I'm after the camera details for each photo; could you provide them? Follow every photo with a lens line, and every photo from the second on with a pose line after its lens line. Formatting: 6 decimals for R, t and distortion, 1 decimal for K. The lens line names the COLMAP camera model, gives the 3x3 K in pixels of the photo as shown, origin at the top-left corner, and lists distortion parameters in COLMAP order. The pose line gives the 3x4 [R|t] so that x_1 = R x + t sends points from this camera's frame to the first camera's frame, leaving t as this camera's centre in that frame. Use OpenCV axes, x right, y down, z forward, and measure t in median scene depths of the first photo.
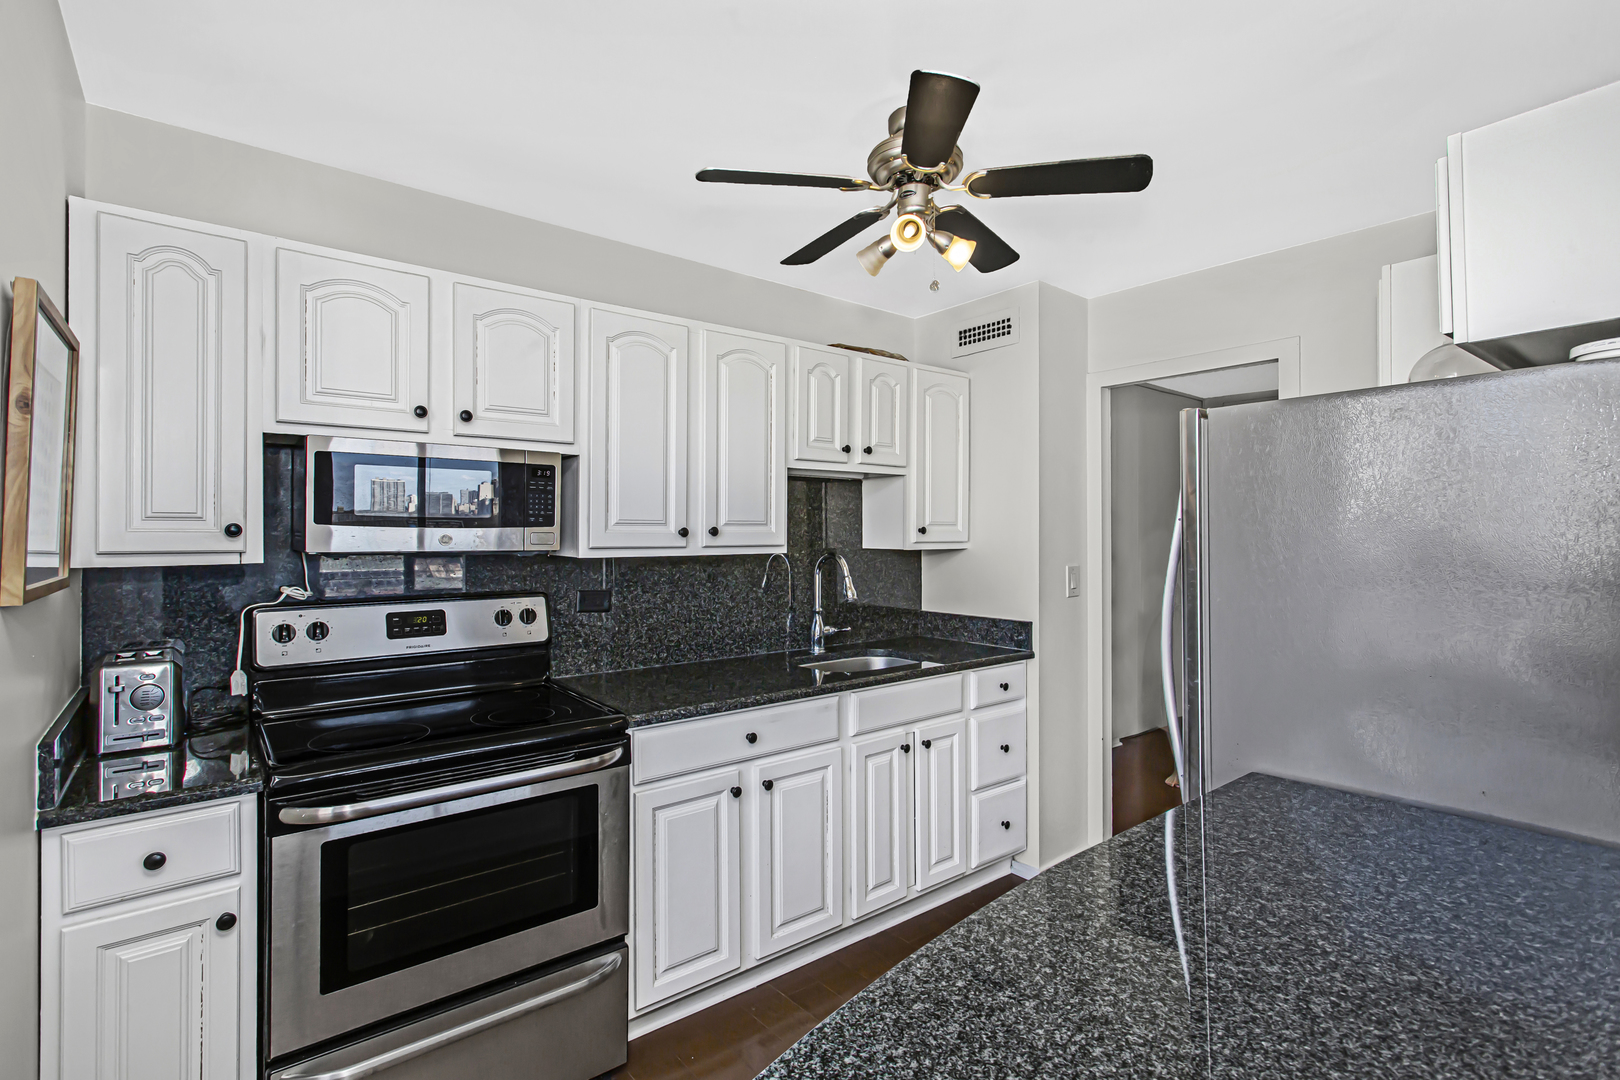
lens RADIAL K [[802.2, 0, 817.7], [0, 802.2, 531.7], [0, 0, 1]] dist [-0.004047, -0.000625]
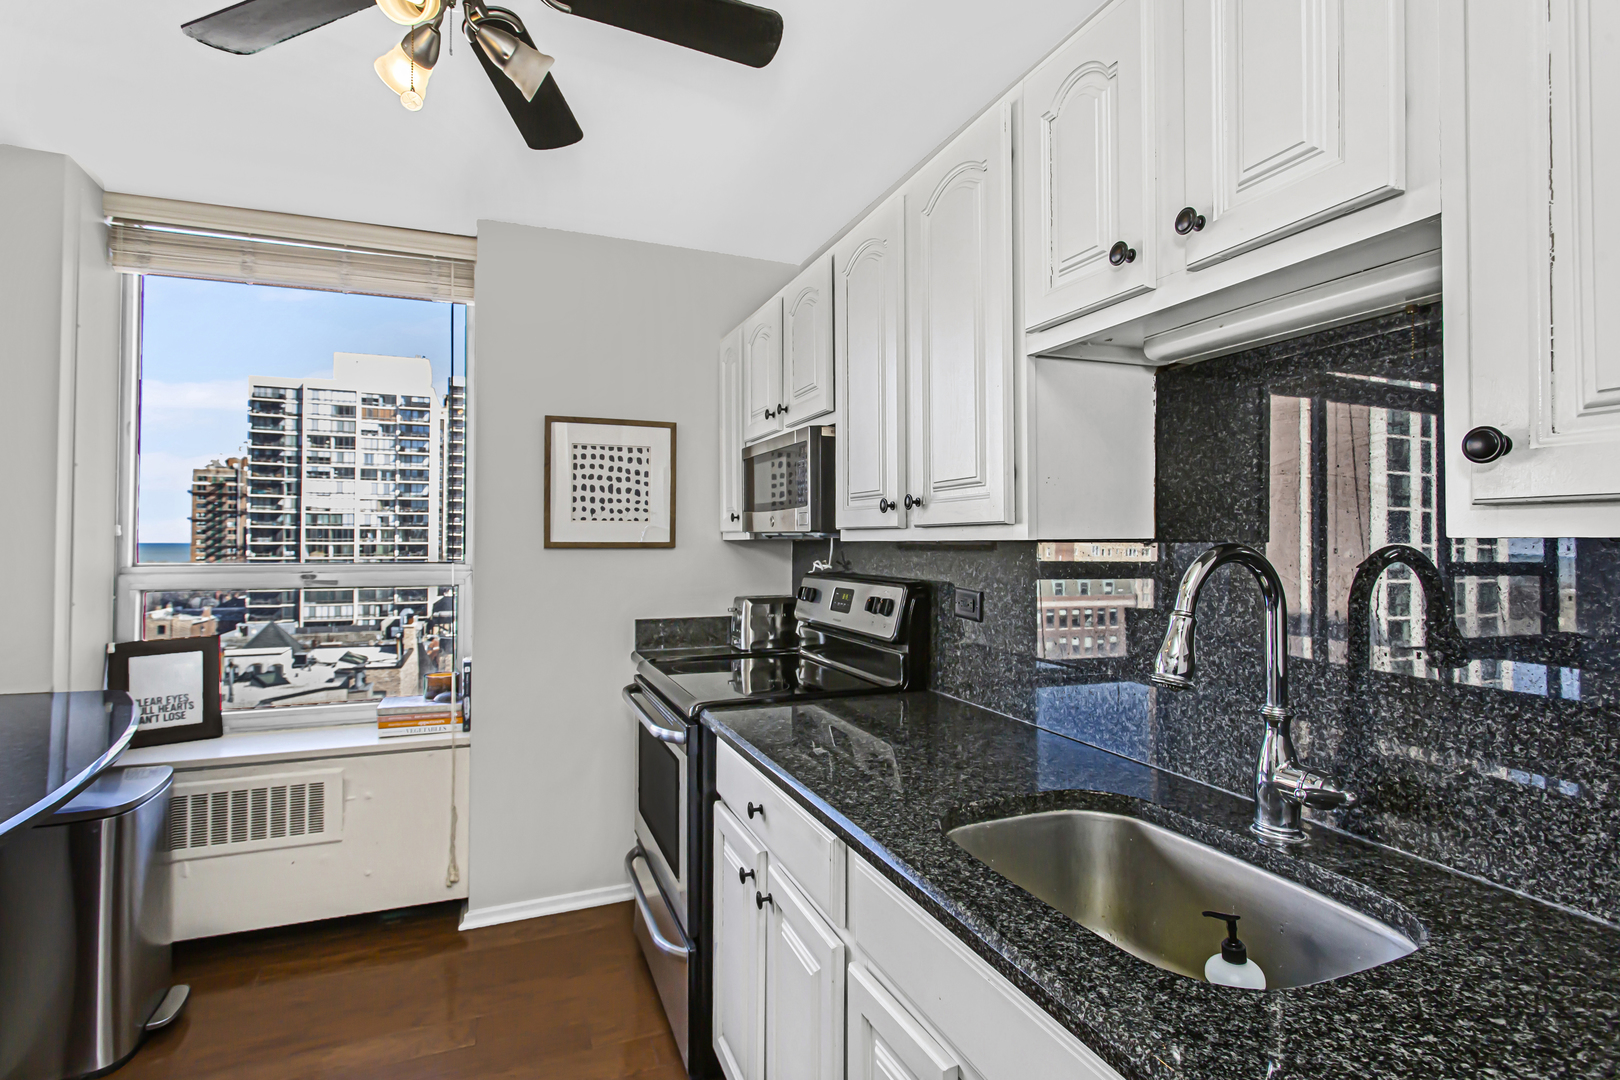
lens RADIAL K [[802.2, 0, 817.7], [0, 802.2, 531.7], [0, 0, 1]] dist [-0.004047, -0.000625]
pose [[-0.303744, -0.010278, -0.952698, 0.459939], [-0.001375, 0.999946, -0.010349, 0.027811], [0.952753, -0.001834, -0.303742, 1.082316]]
